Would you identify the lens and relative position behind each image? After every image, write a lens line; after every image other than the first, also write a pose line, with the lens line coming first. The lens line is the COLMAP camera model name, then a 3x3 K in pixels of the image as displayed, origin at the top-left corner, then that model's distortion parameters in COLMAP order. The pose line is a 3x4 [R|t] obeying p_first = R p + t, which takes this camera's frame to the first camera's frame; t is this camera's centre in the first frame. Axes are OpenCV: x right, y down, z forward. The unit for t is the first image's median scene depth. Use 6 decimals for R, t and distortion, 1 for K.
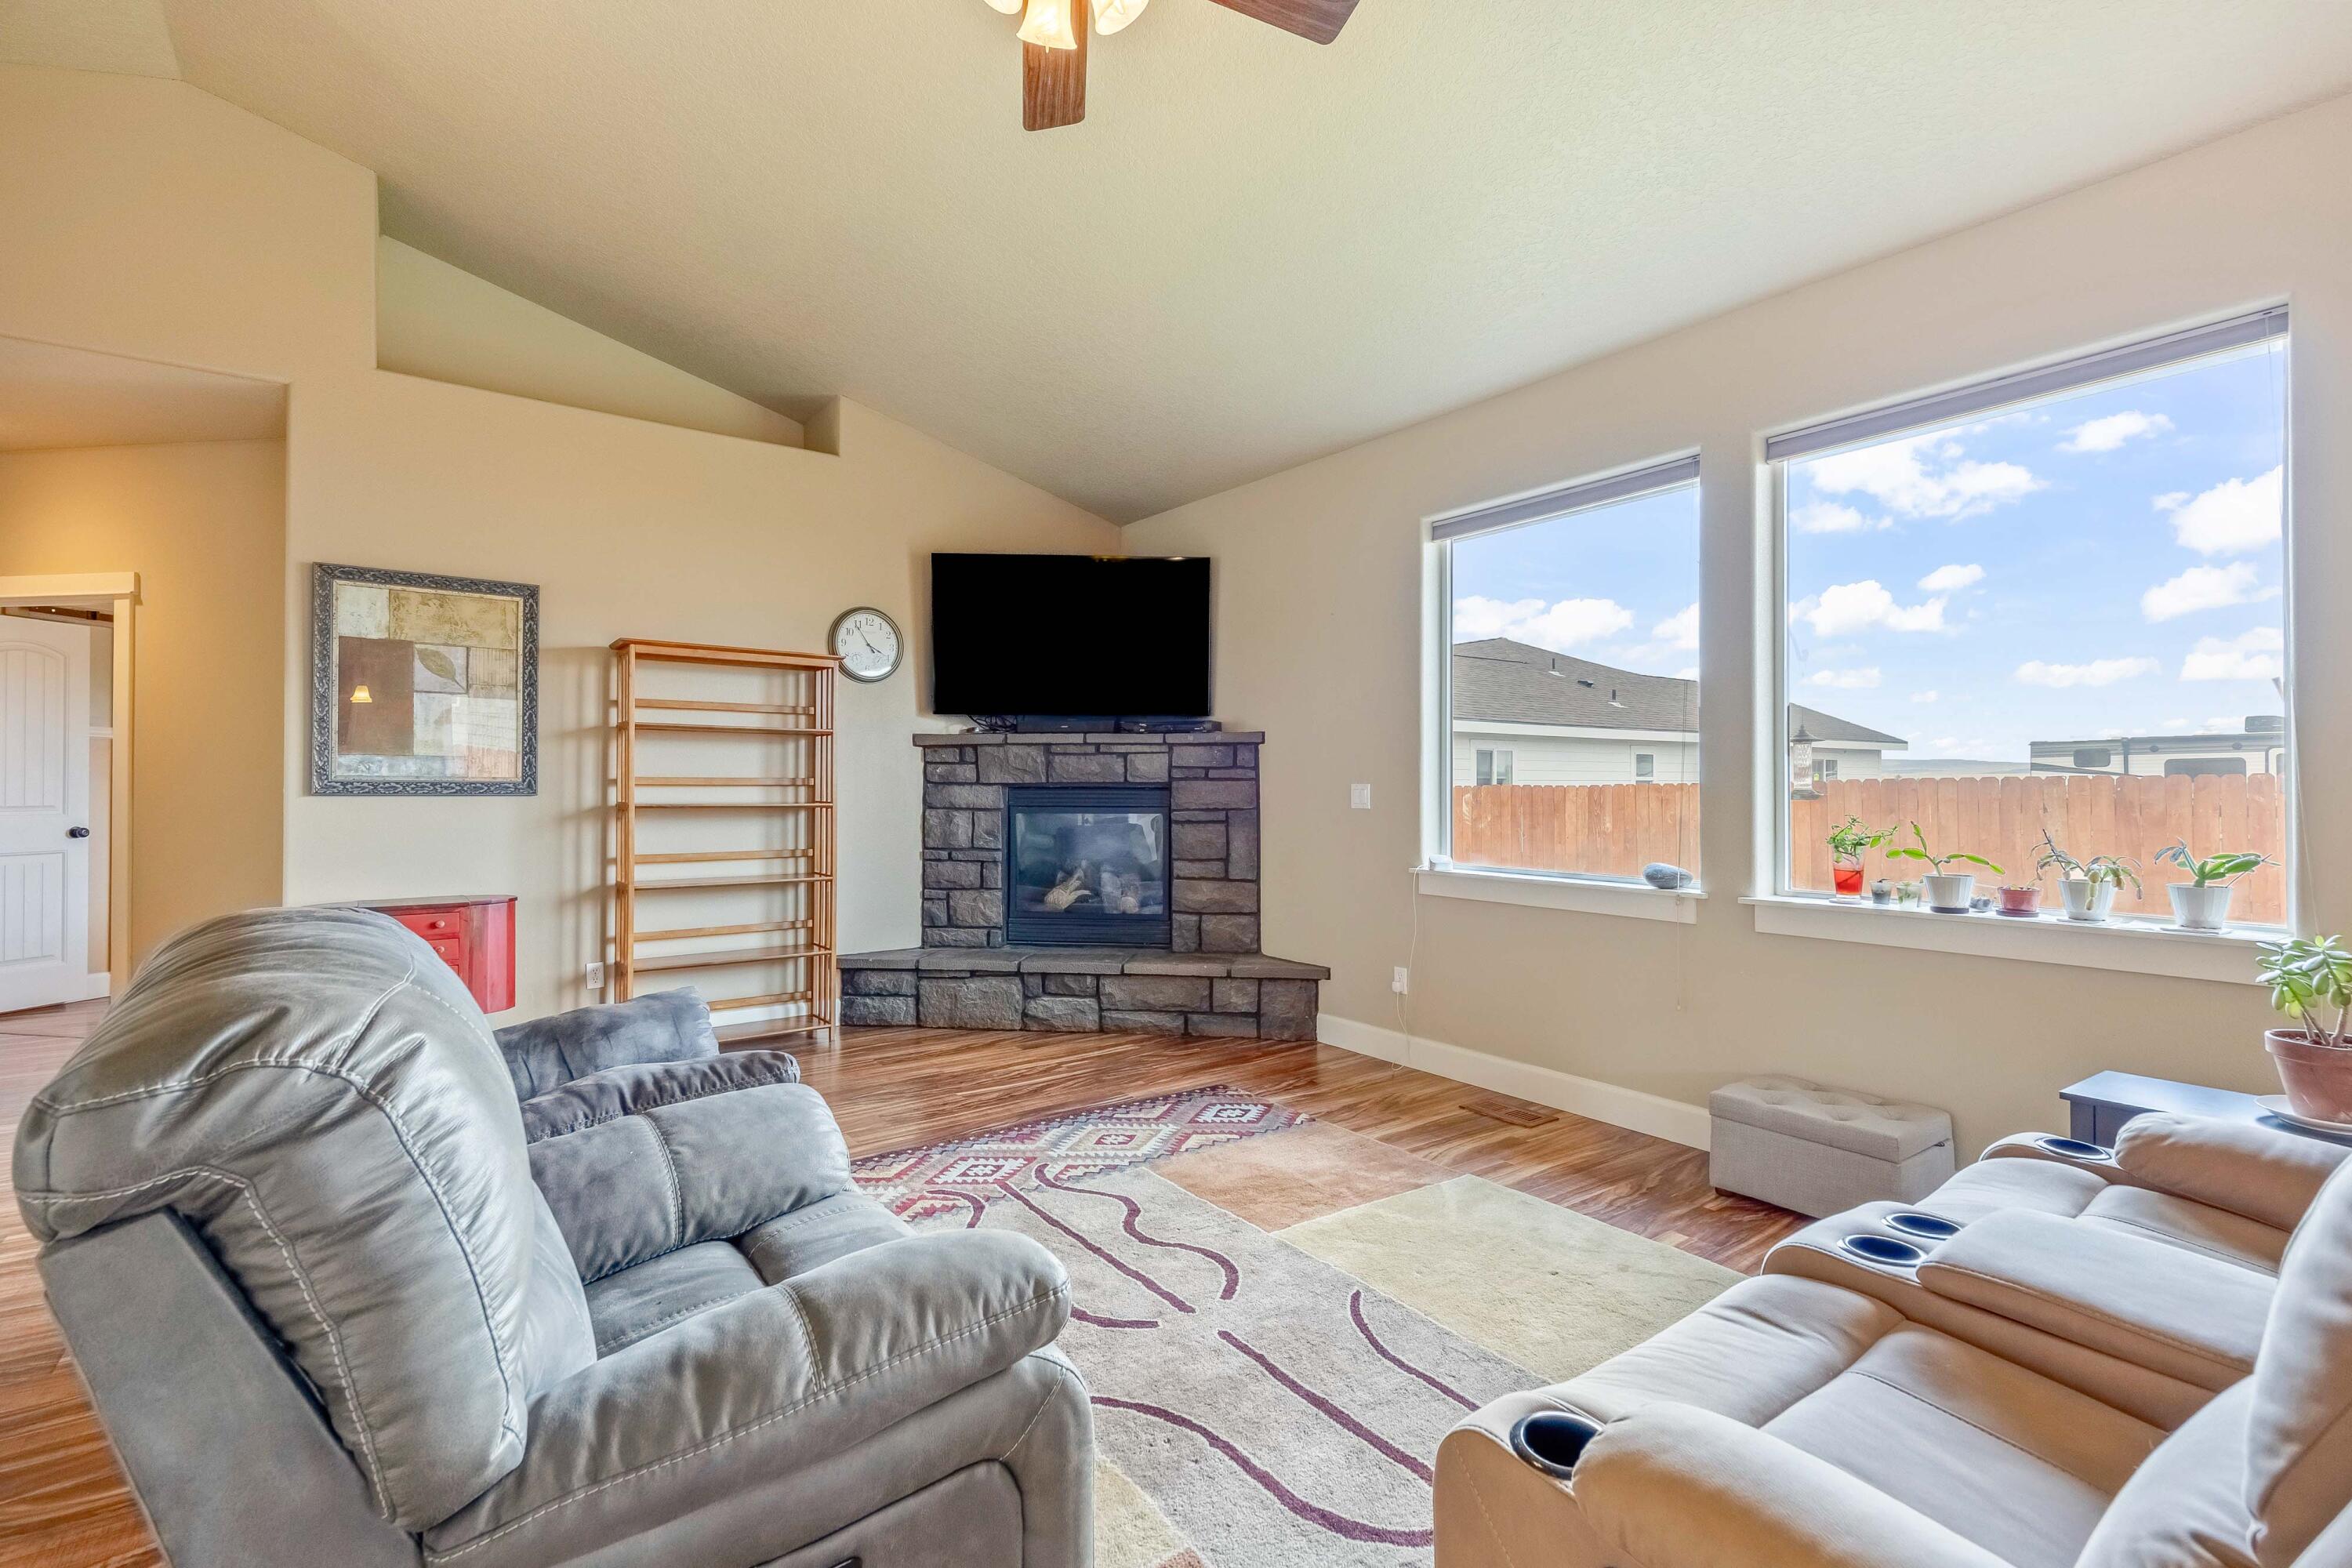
lens RADIAL K [[1073.8, 0, 1186.8], [0, 1073.8, 782.5], [0, 0, 1]] dist [0.020007, -0.007599]
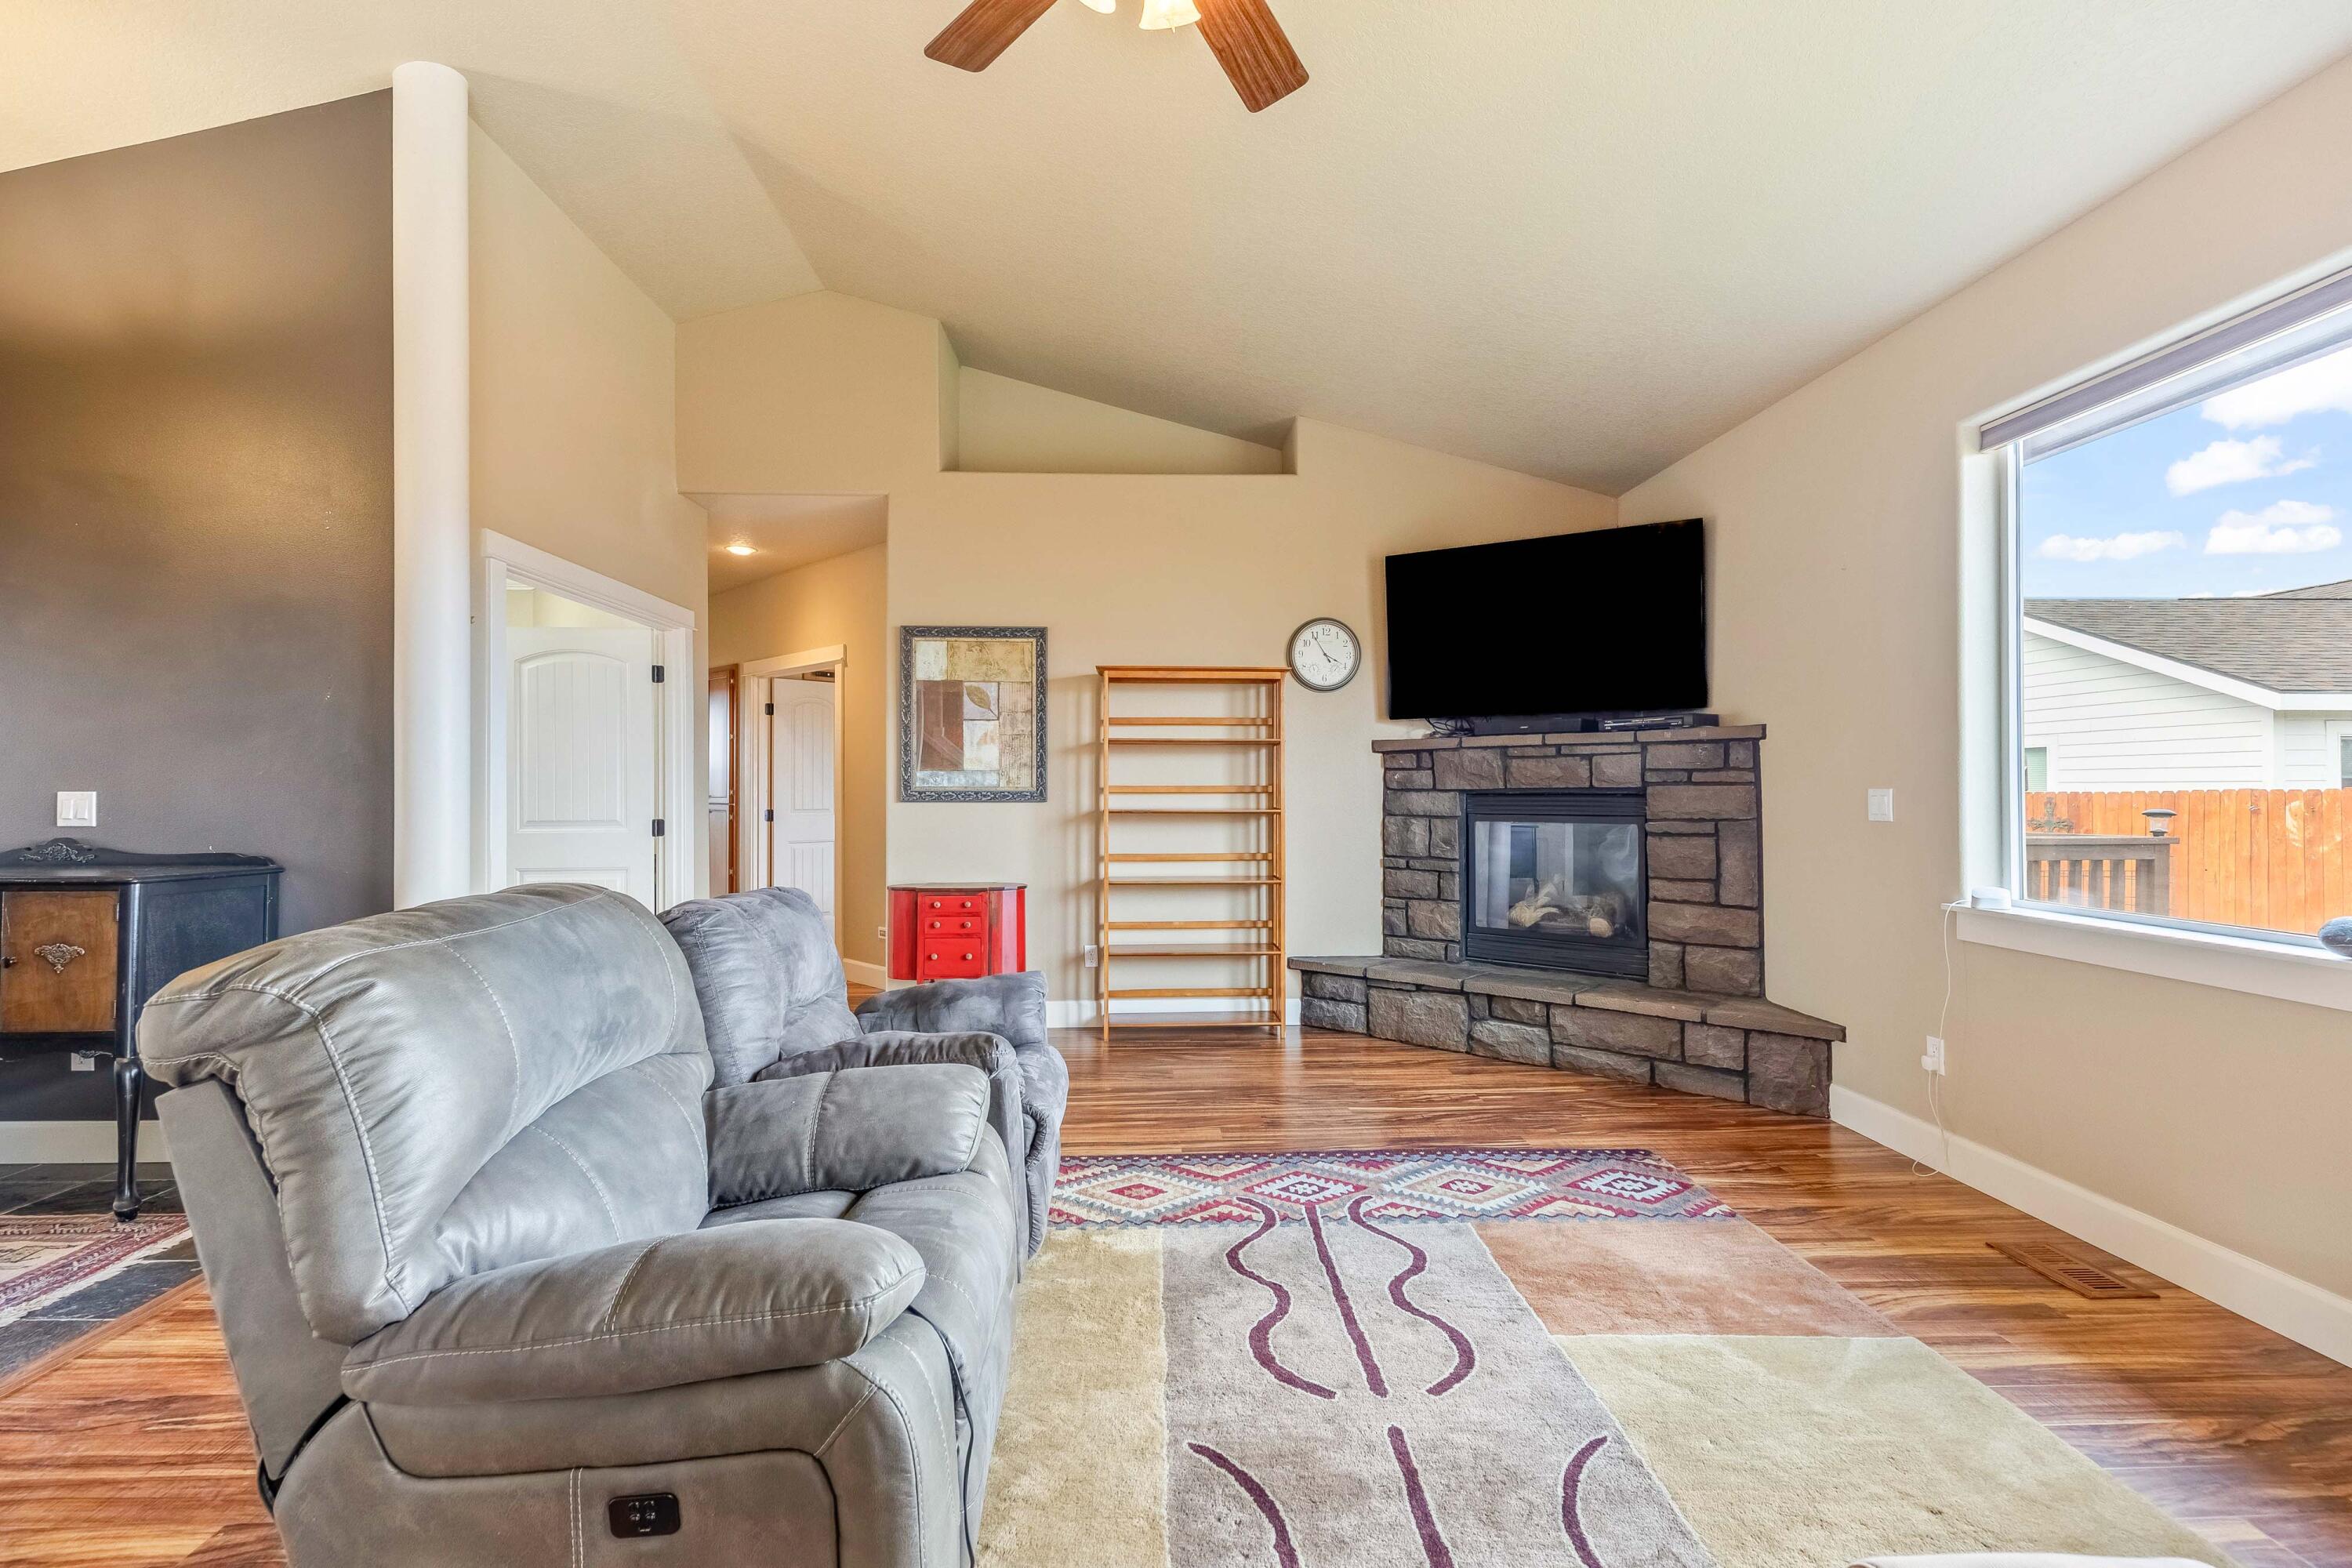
lens RADIAL K [[1073.8, 0, 1182.9], [0, 1073.8, 784.0], [0, 0, 1]] dist [0.020007, -0.007599]
pose [[0.825194, -0.007788, -0.564796, 0.212966], [0.005351, 0.999968, -0.005970, 0.000238], [0.564824, 0.001905, 0.825209, 0.107328]]
